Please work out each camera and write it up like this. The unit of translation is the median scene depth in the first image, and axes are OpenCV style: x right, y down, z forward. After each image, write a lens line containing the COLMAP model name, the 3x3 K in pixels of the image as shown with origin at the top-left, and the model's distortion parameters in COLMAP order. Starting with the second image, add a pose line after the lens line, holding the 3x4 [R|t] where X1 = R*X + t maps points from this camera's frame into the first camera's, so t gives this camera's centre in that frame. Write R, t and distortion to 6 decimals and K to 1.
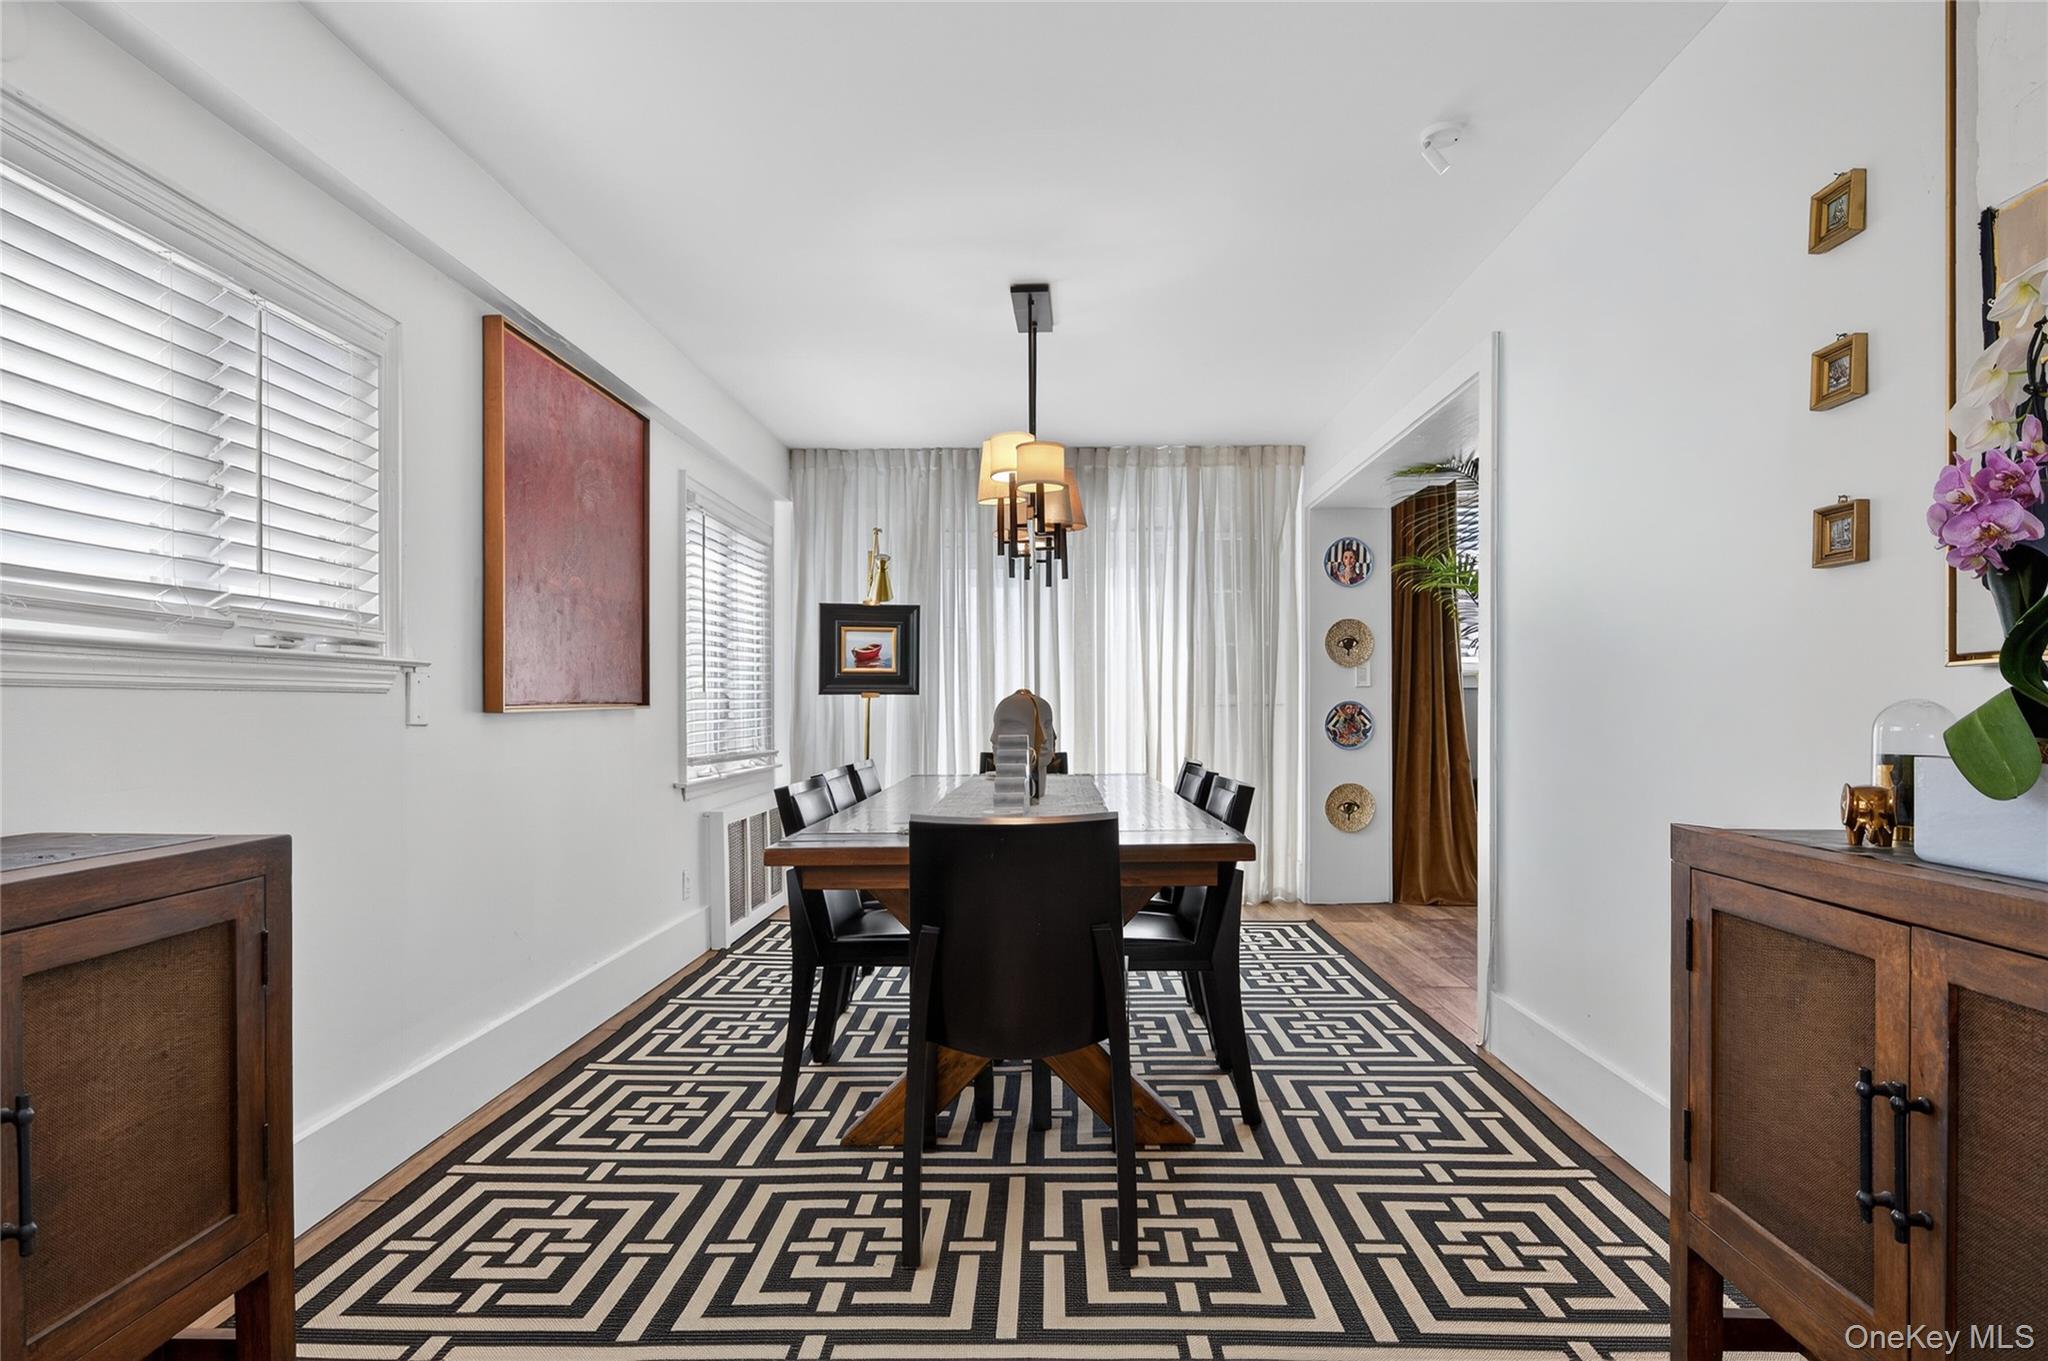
lens RADIAL K [[970.6, 0, 1024.0], [0, 970.6, 680.5], [0, 0, 1]] dist [-0.008082, -0.000599]
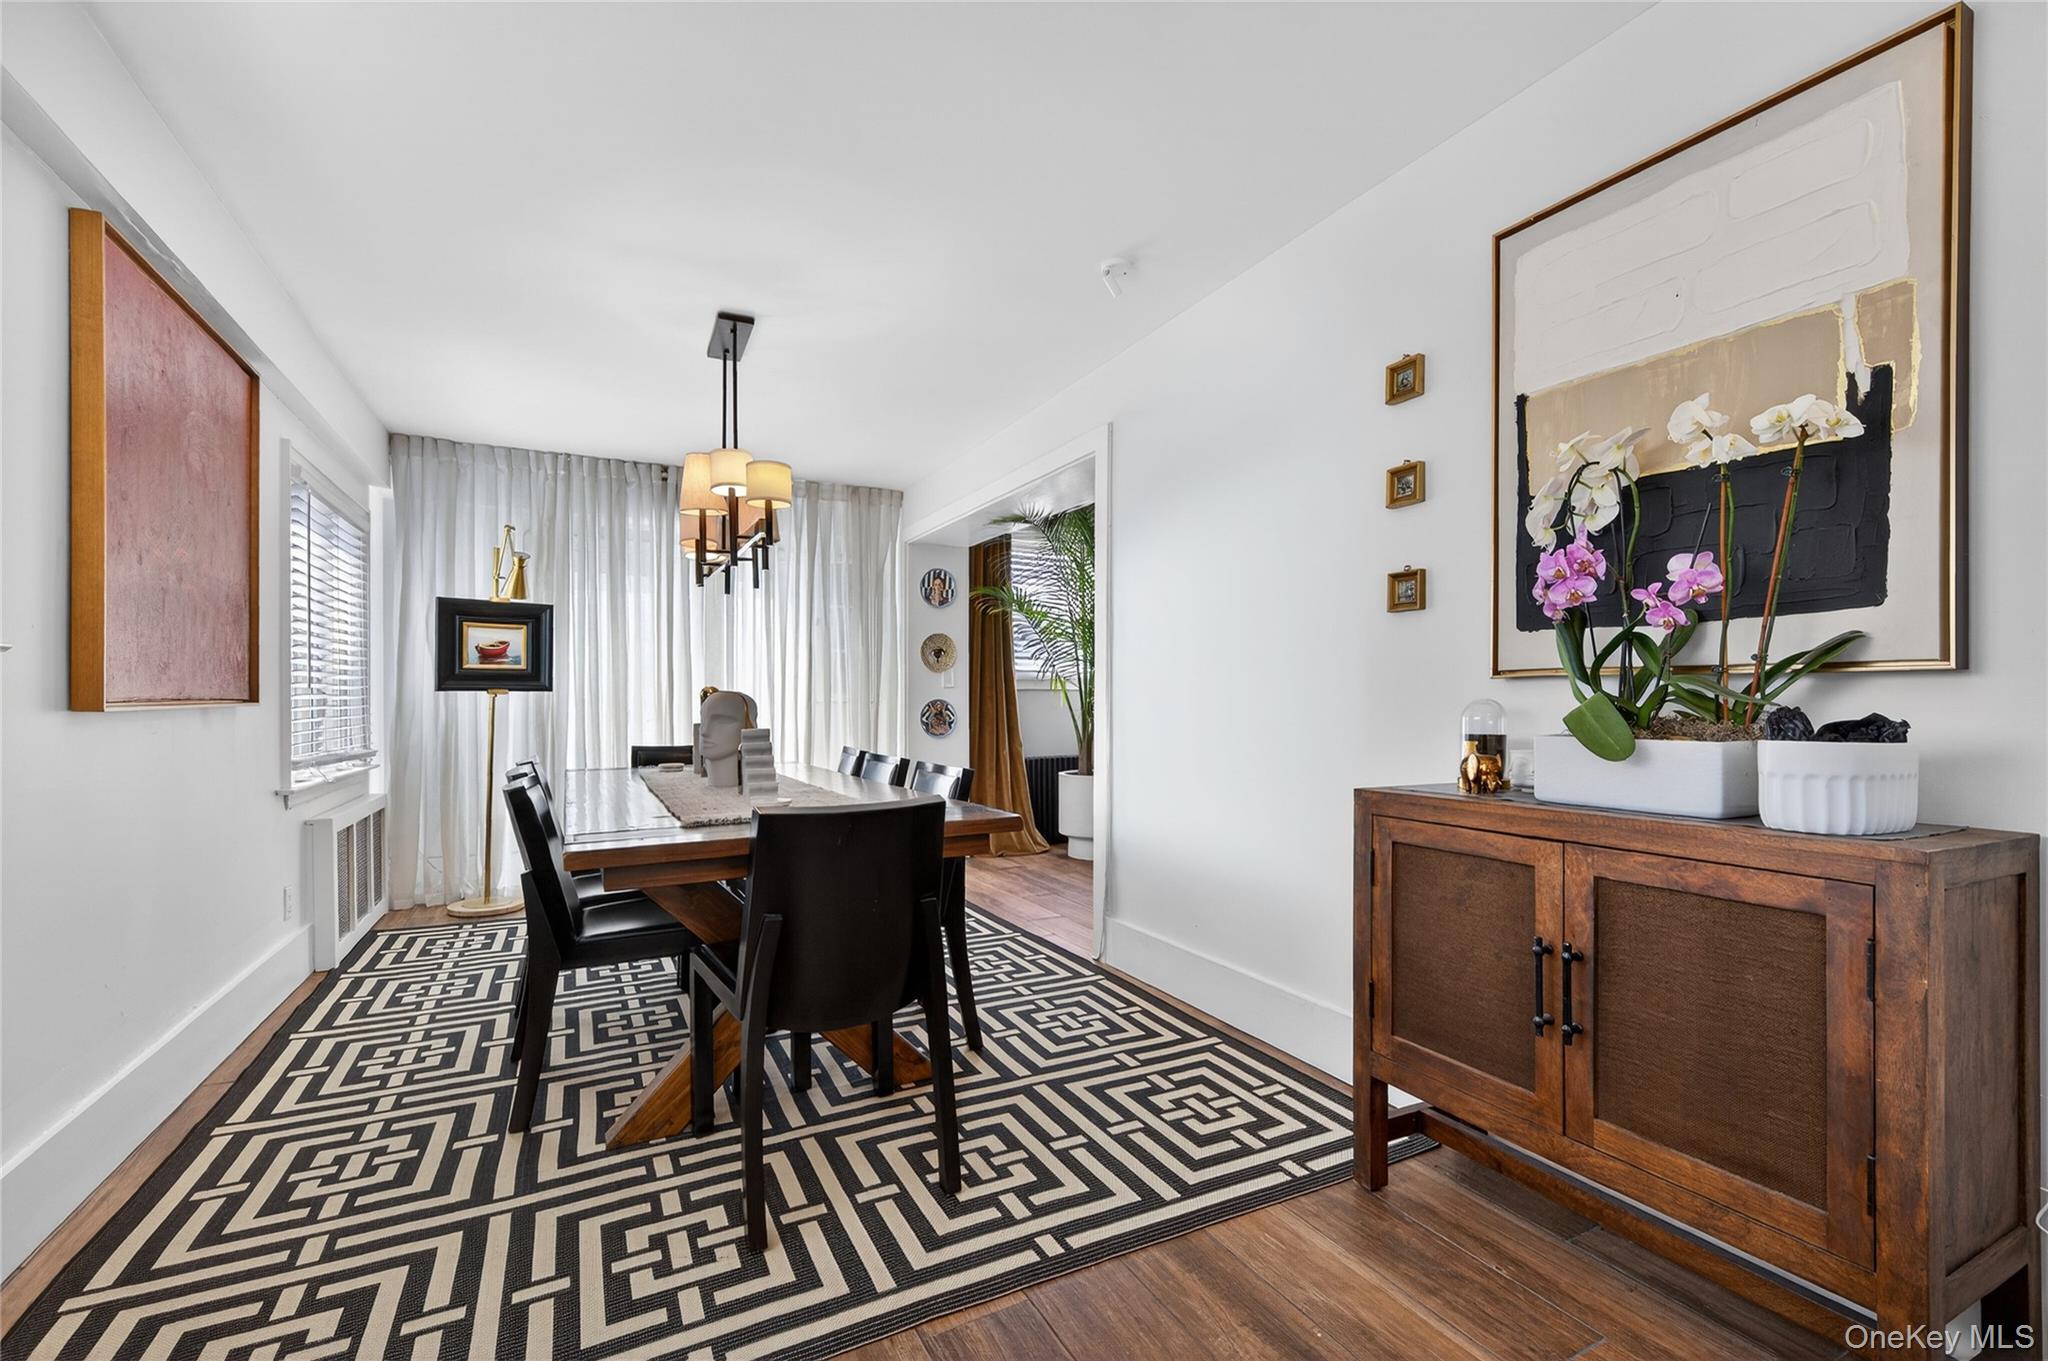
lens RADIAL K [[807.8, 0, 1048.9], [0, 807.8, 682.0], [0, 0, 1]] dist [0.001761, -0.000099]
pose [[0.897506, 0.011163, 0.440861, -0.150883], [-0.011272, 0.999934, -0.002370, 0.001531], [-0.440859, -0.002843, 0.897572, 0.065154]]
